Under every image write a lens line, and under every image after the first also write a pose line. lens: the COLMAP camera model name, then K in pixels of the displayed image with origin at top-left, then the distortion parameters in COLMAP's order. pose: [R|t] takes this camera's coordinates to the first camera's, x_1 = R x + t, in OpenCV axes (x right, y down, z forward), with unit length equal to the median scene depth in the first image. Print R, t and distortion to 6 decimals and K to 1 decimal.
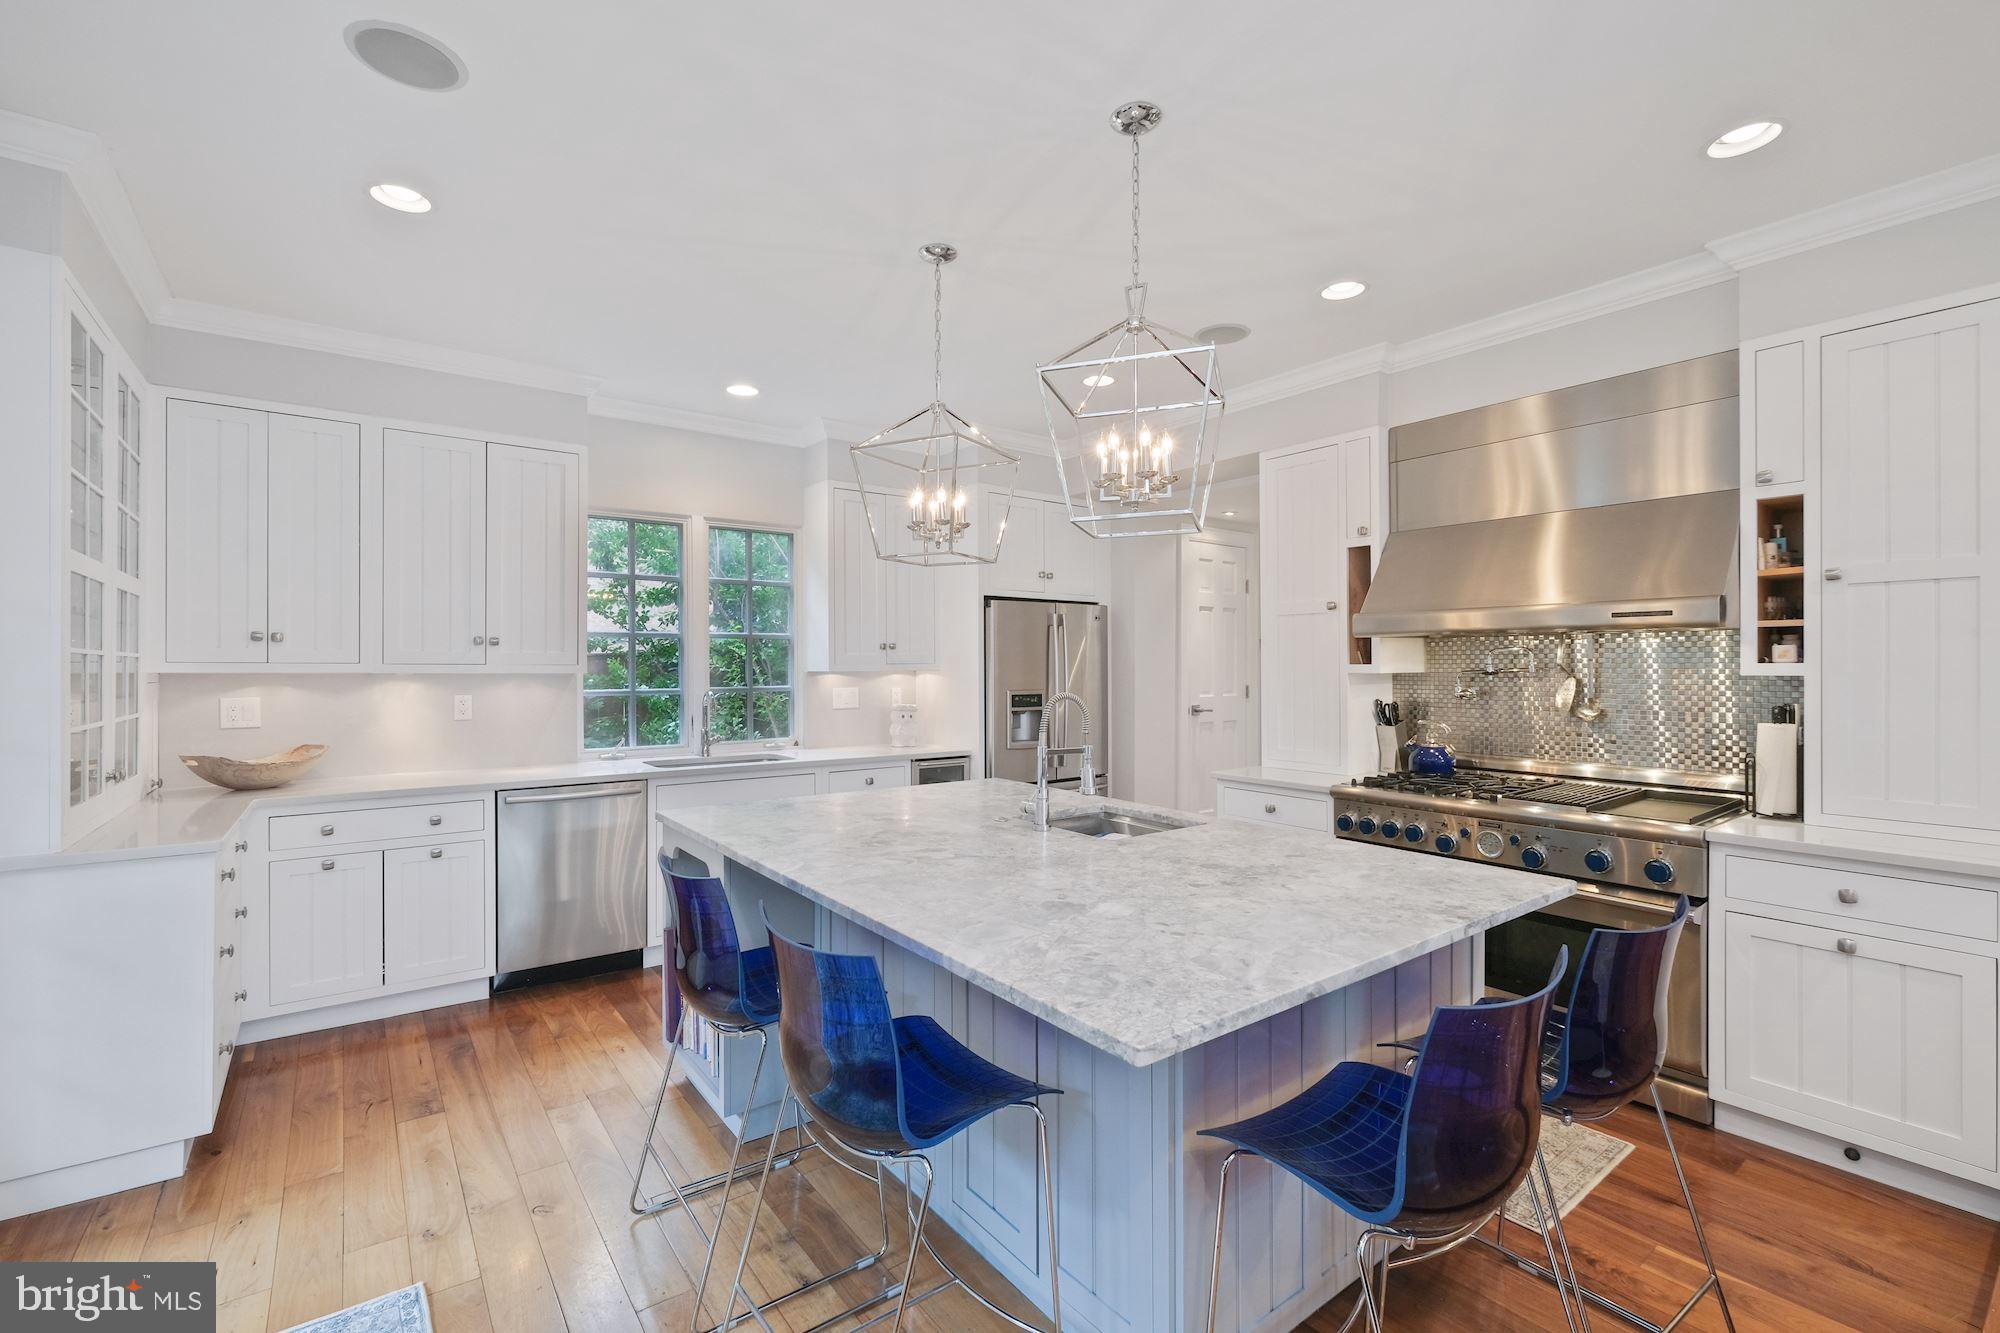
lens RADIAL K [[888.0, 0, 1005.4], [0, 888.0, 663.1], [0, 0, 1]] dist [-0.007918, 0.000855]
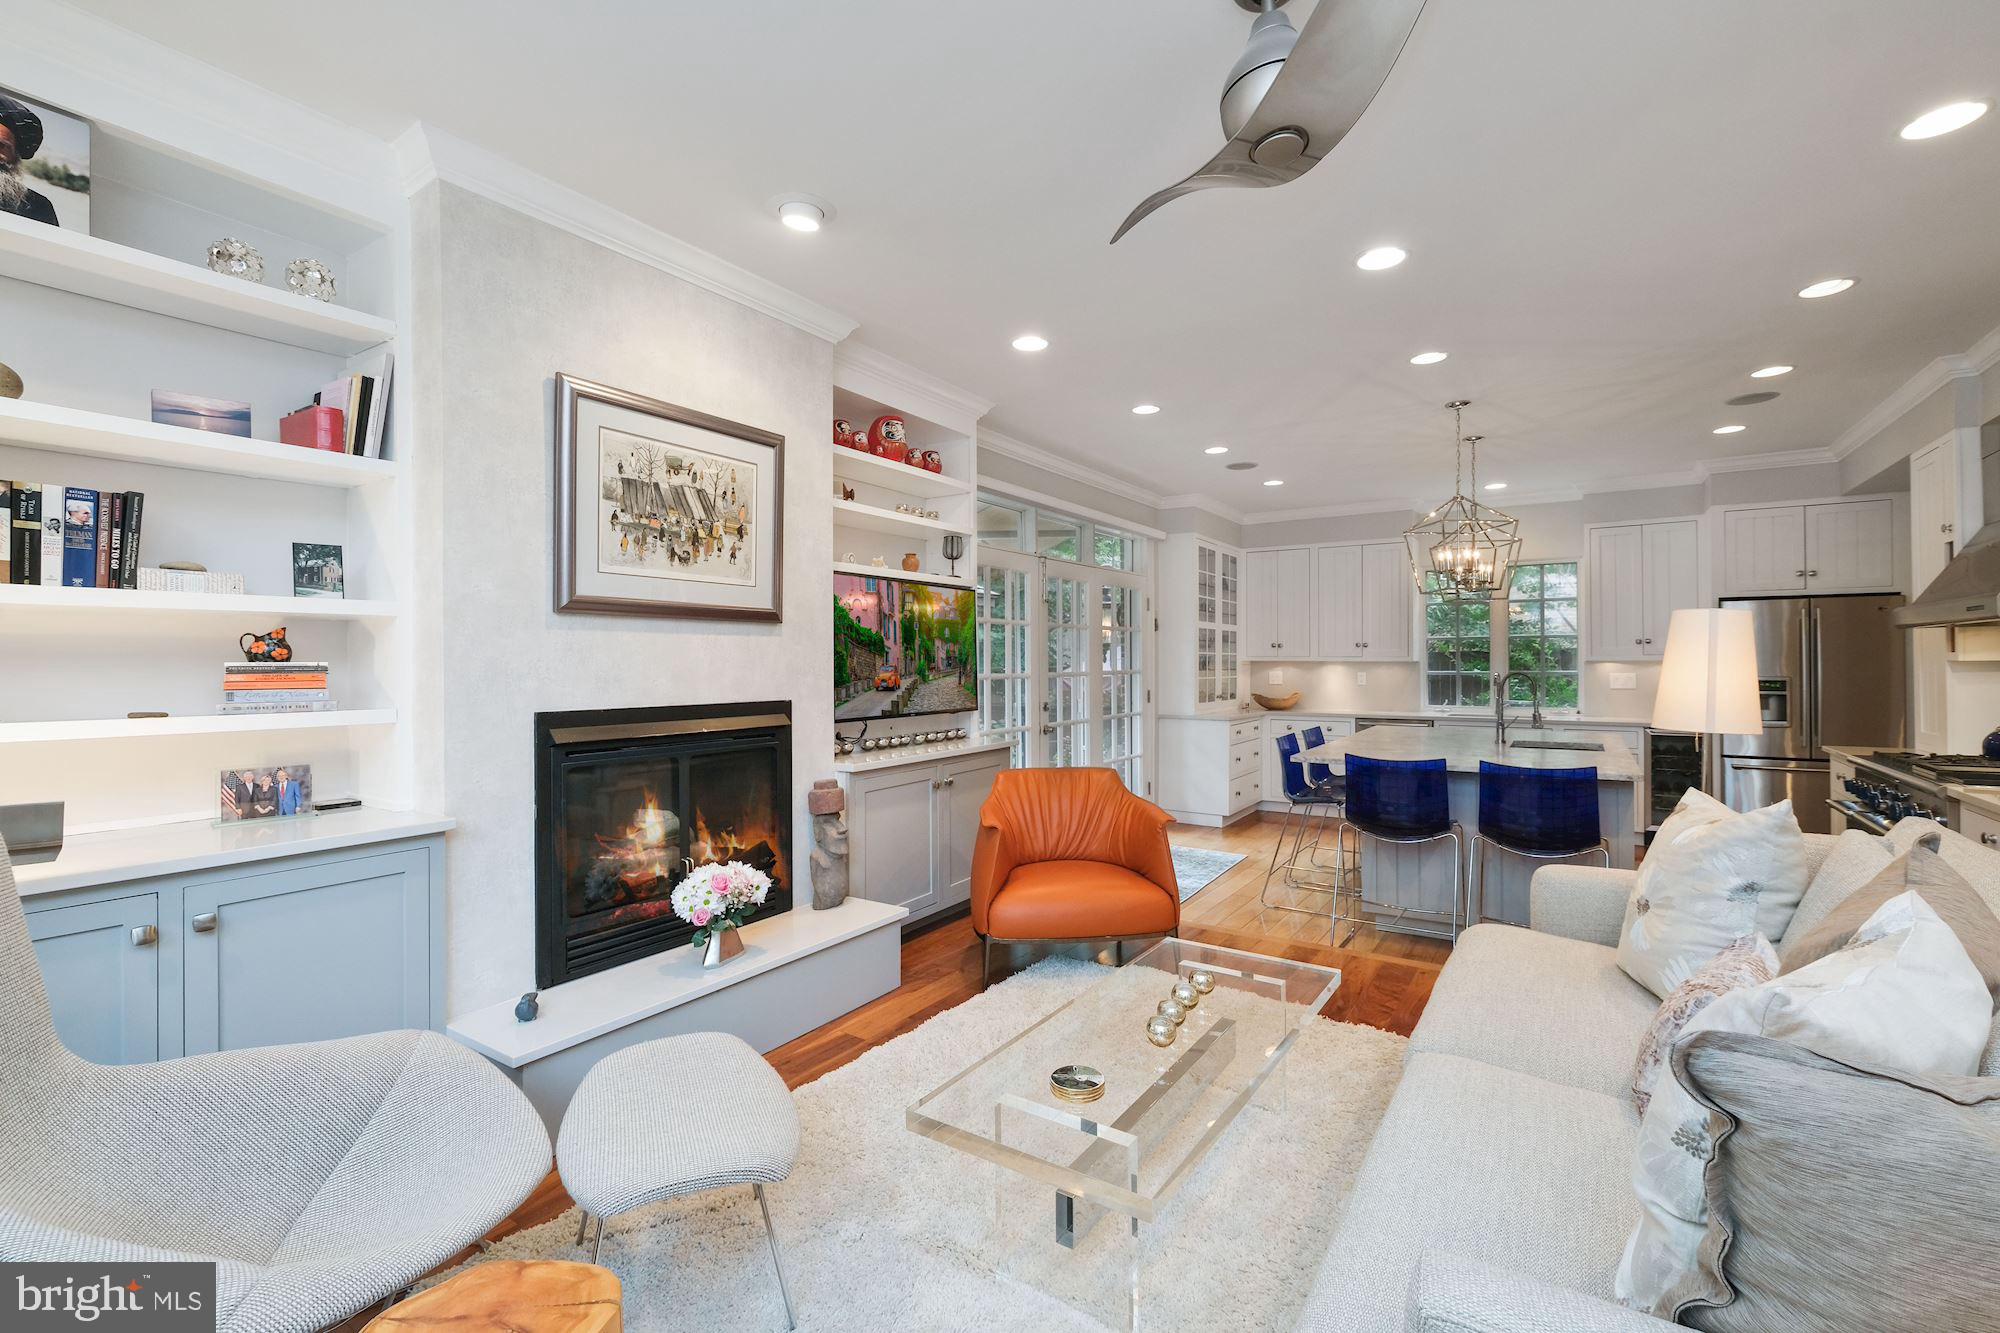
lens RADIAL K [[888.0, 0, 1001.3], [0, 888.0, 666.2], [0, 0, 1]] dist [-0.007918, 0.000855]
pose [[0.328034, 0.006778, -0.944642, 1.029677], [0.008629, 0.999911, 0.010171, -0.004884], [0.944626, -0.011487, 0.327947, -0.427783]]
